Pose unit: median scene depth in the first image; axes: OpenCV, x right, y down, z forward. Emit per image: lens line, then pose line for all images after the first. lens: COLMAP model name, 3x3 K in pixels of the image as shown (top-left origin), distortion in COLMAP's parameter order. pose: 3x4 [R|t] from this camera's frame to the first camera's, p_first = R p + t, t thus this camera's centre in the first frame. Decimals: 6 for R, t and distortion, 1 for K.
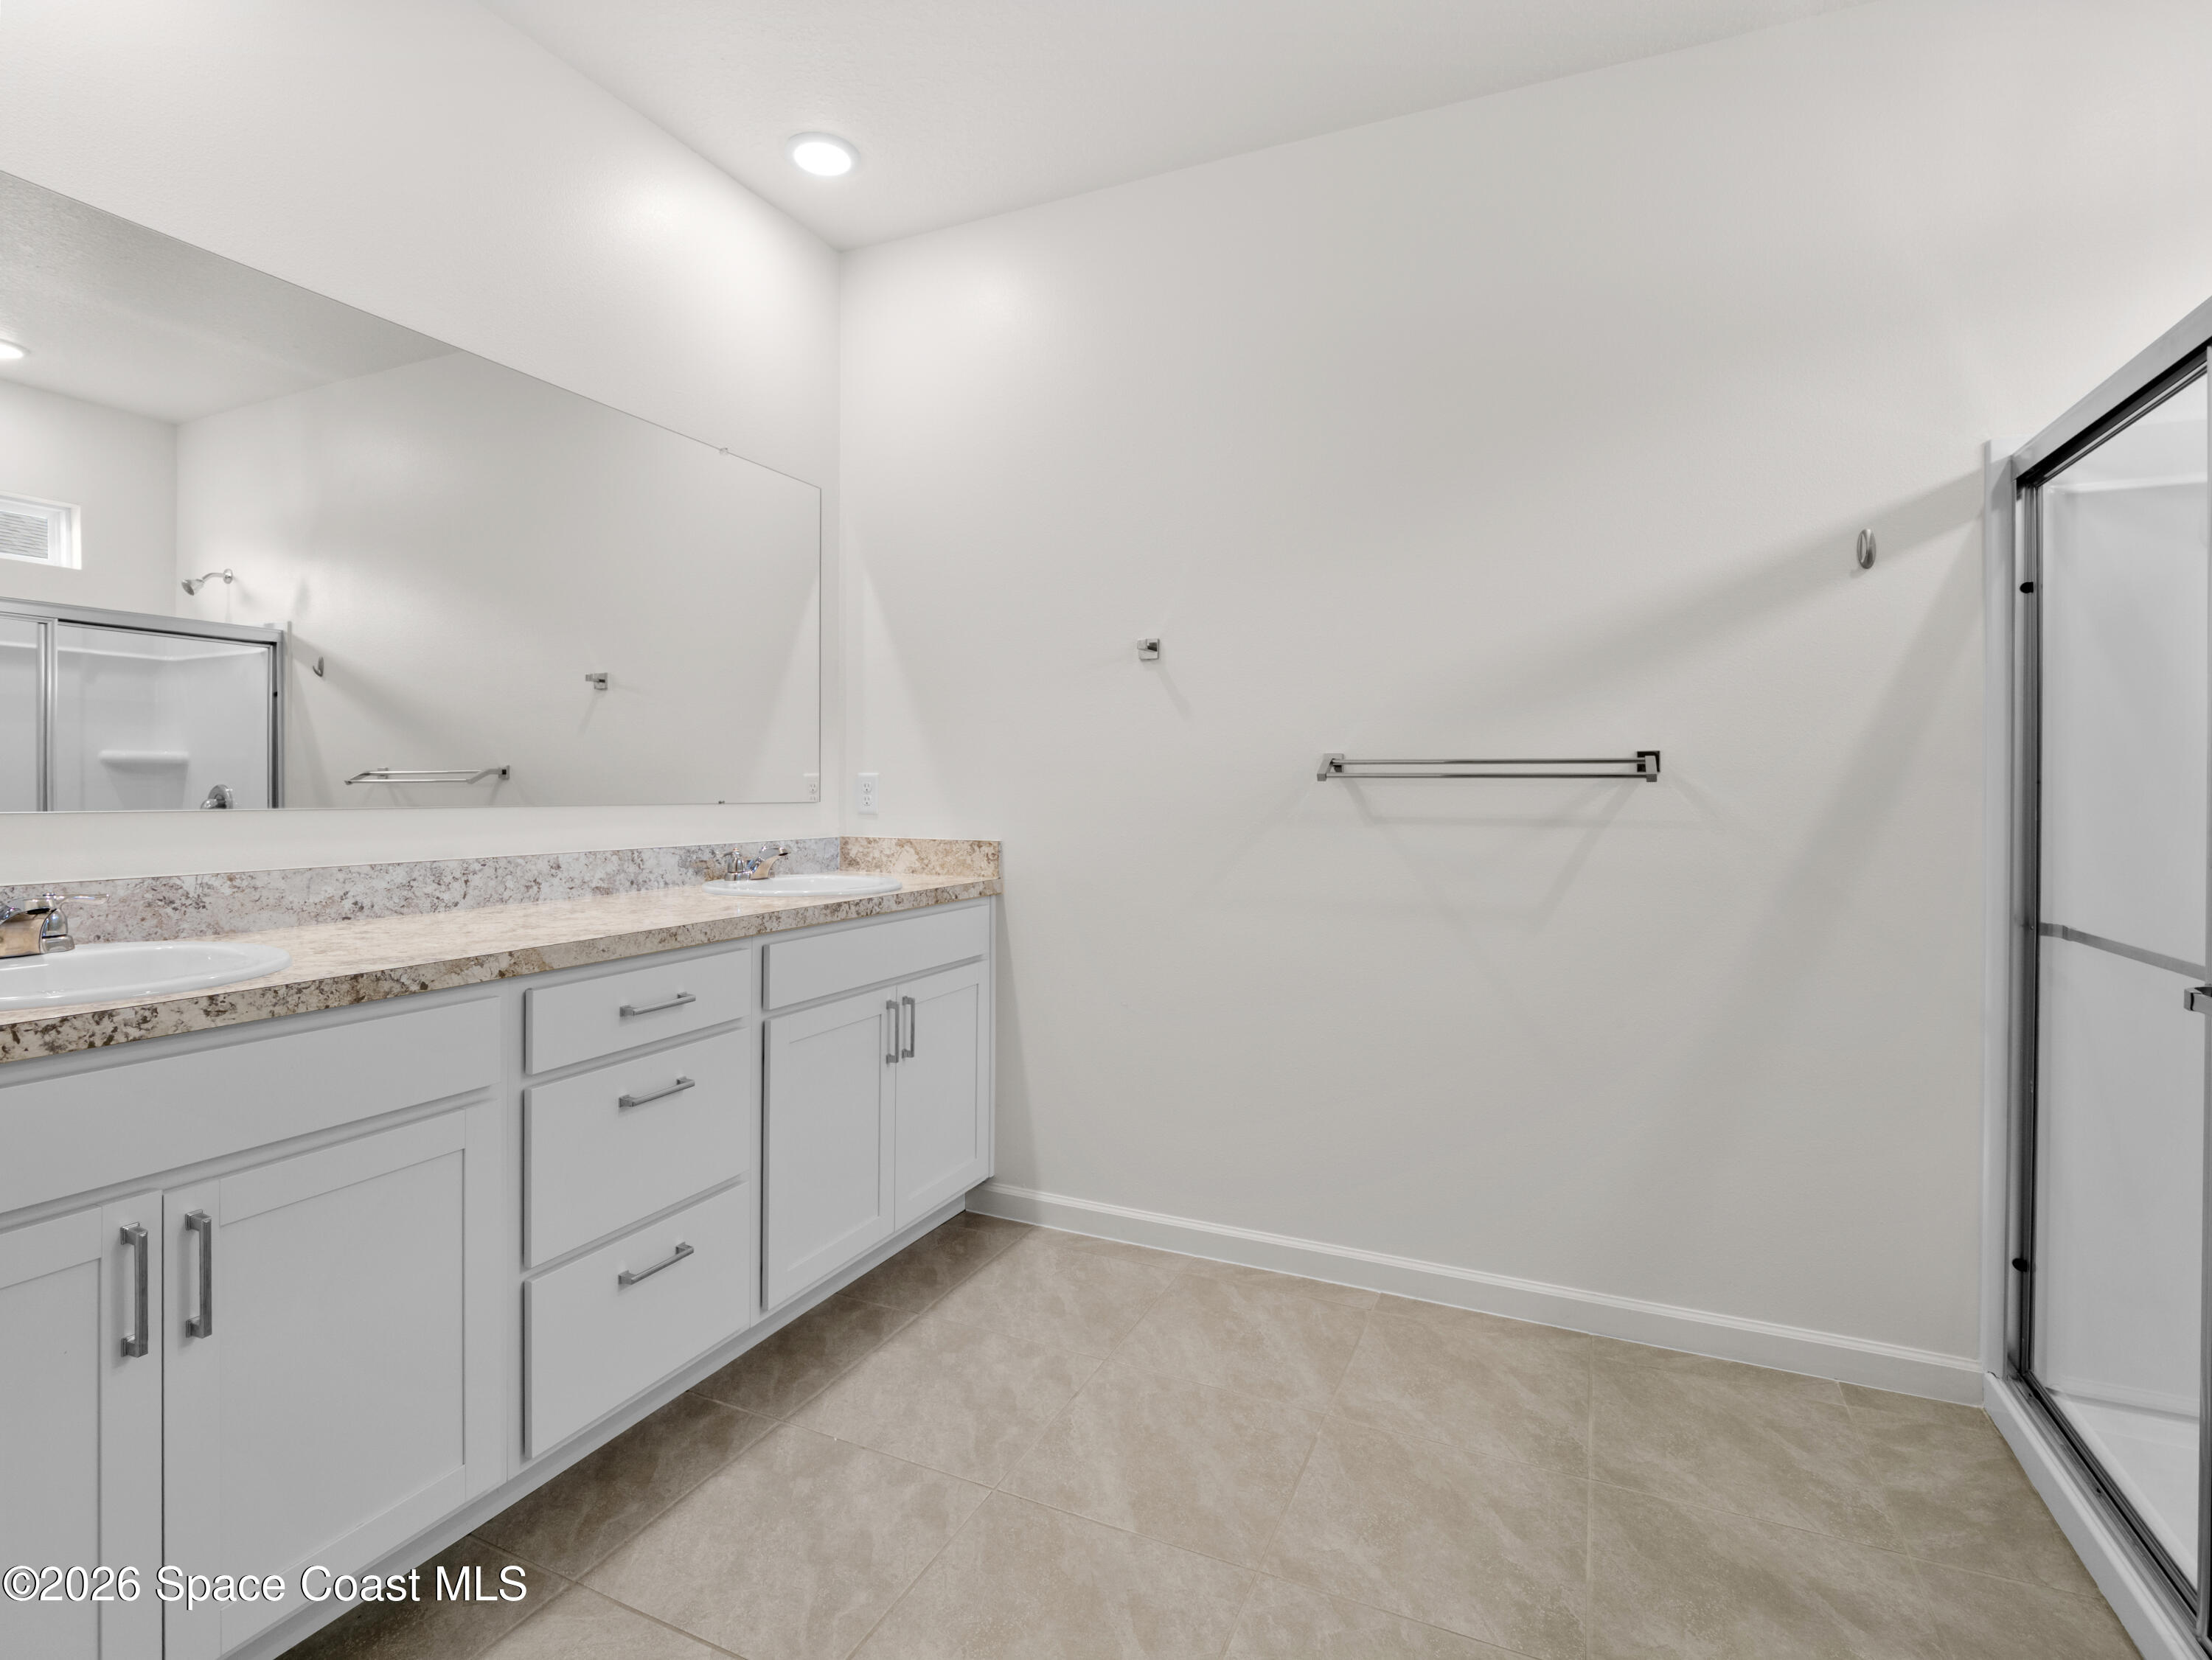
lens RADIAL K [[1073.2, 0, 1109.7], [0, 1073.2, 777.4], [0, 0, 1]] dist [0.001012, -0.015993]
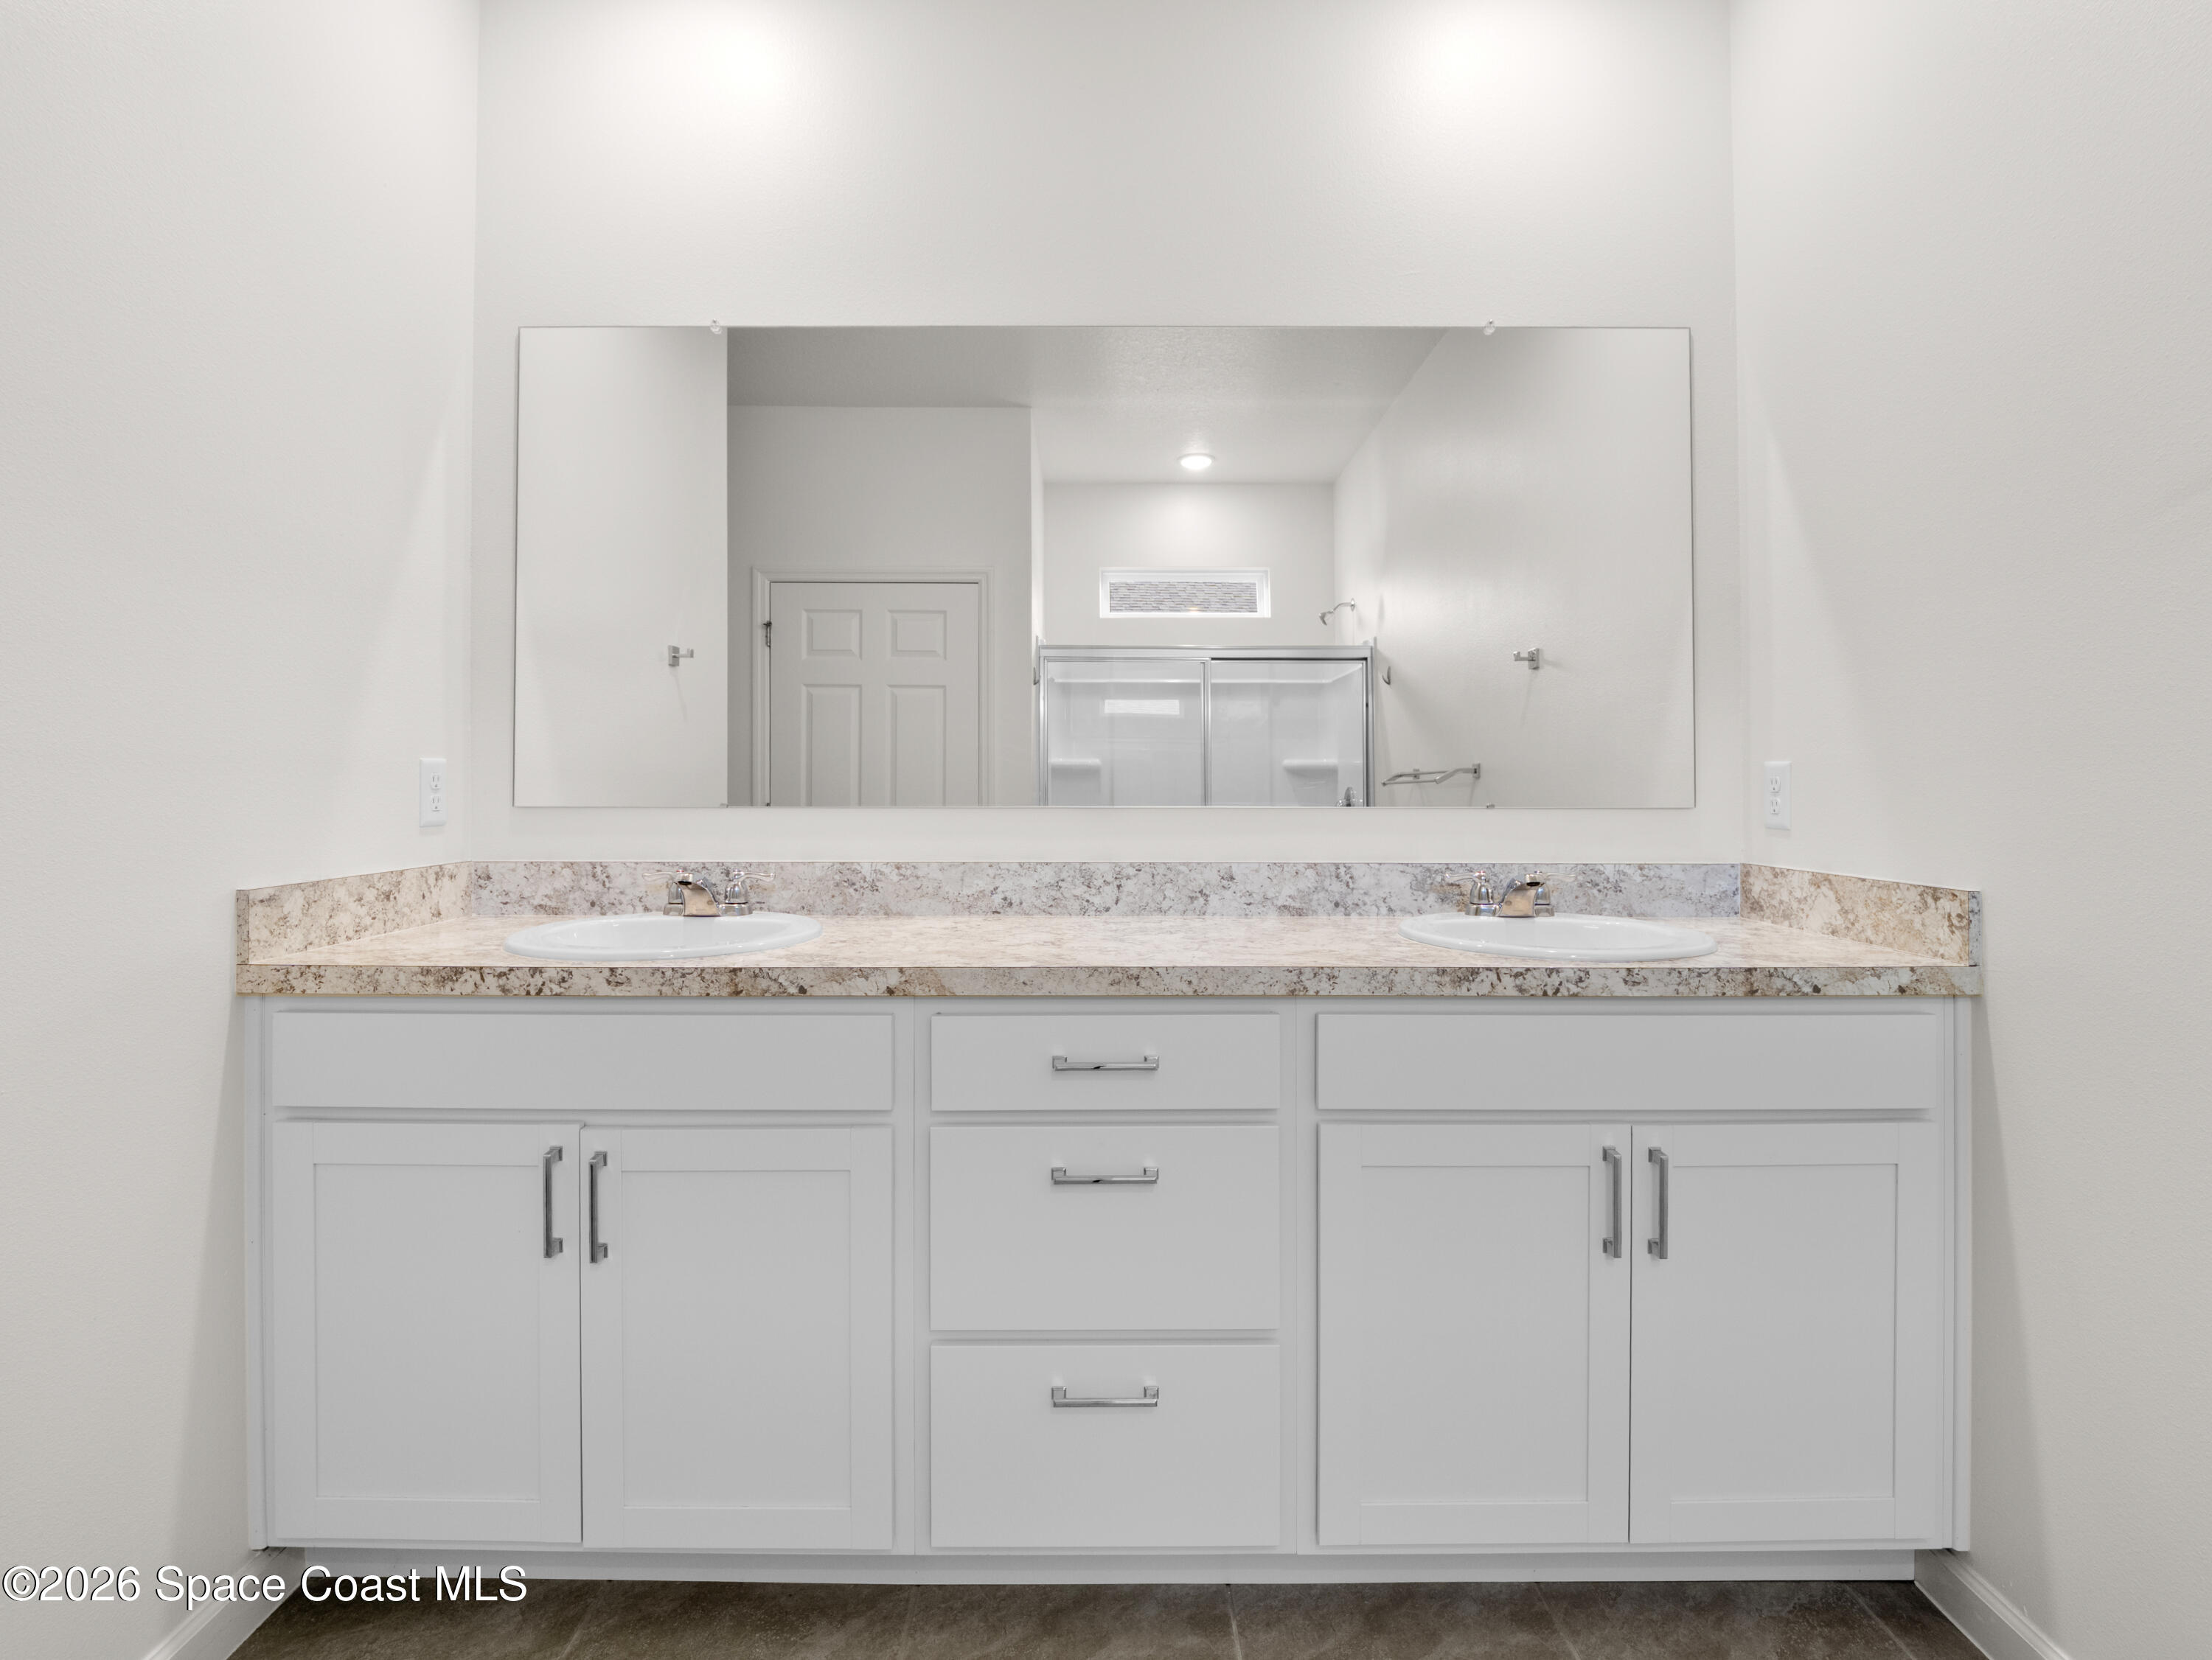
lens RADIAL K [[1073.2, 0, 1109.7], [0, 1073.2, 777.4], [0, 0, 1]] dist [0.001012, -0.015993]
pose [[0.409613, -0.011920, -0.912182, 0.259480], [0.010917, 0.999907, -0.008165, 0.008815], [0.912194, -0.006614, 0.409705, 0.605104]]
